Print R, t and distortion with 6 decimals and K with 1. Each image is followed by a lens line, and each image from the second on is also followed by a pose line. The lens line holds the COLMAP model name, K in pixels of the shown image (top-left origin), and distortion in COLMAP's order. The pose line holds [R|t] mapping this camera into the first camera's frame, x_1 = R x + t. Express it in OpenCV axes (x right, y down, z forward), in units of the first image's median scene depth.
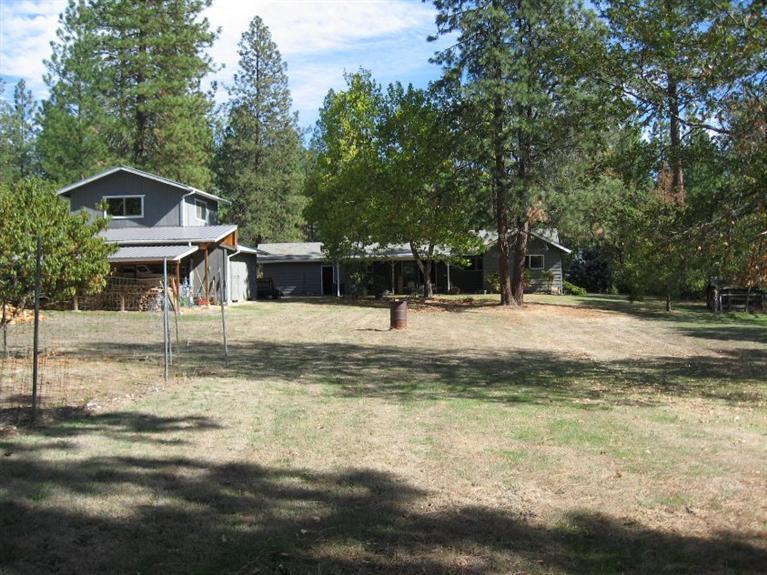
lens RADIAL K [[818.8, 0, 383.5], [0, 818.8, 287.5], [0, 0, 1]] dist [-0.093115, 0.000554]
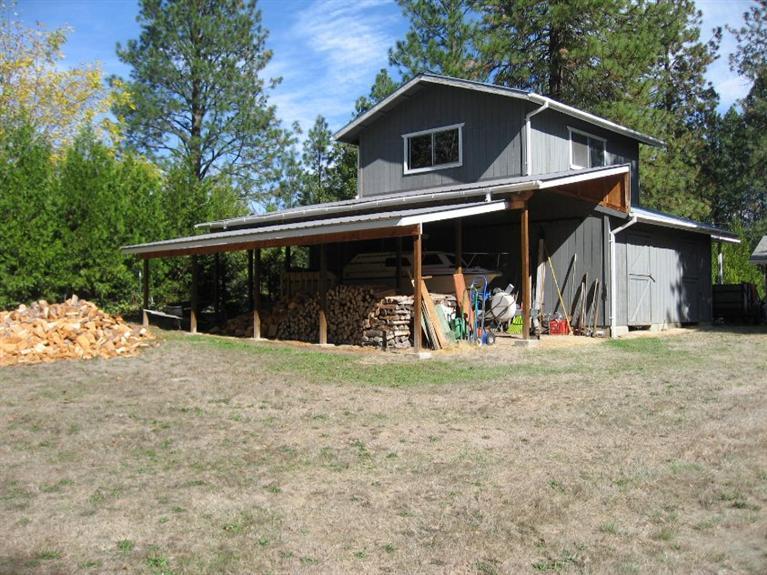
lens RADIAL K [[818.8, 0, 383.5], [0, 818.8, 287.5], [0, 0, 1]] dist [-0.093115, 0.000554]
pose [[0.789573, -0.002560, -0.613651, -0.008089], [-0.013097, 0.999693, -0.021022, 0.005269], [0.613516, 0.024635, 0.789298, 0.549963]]
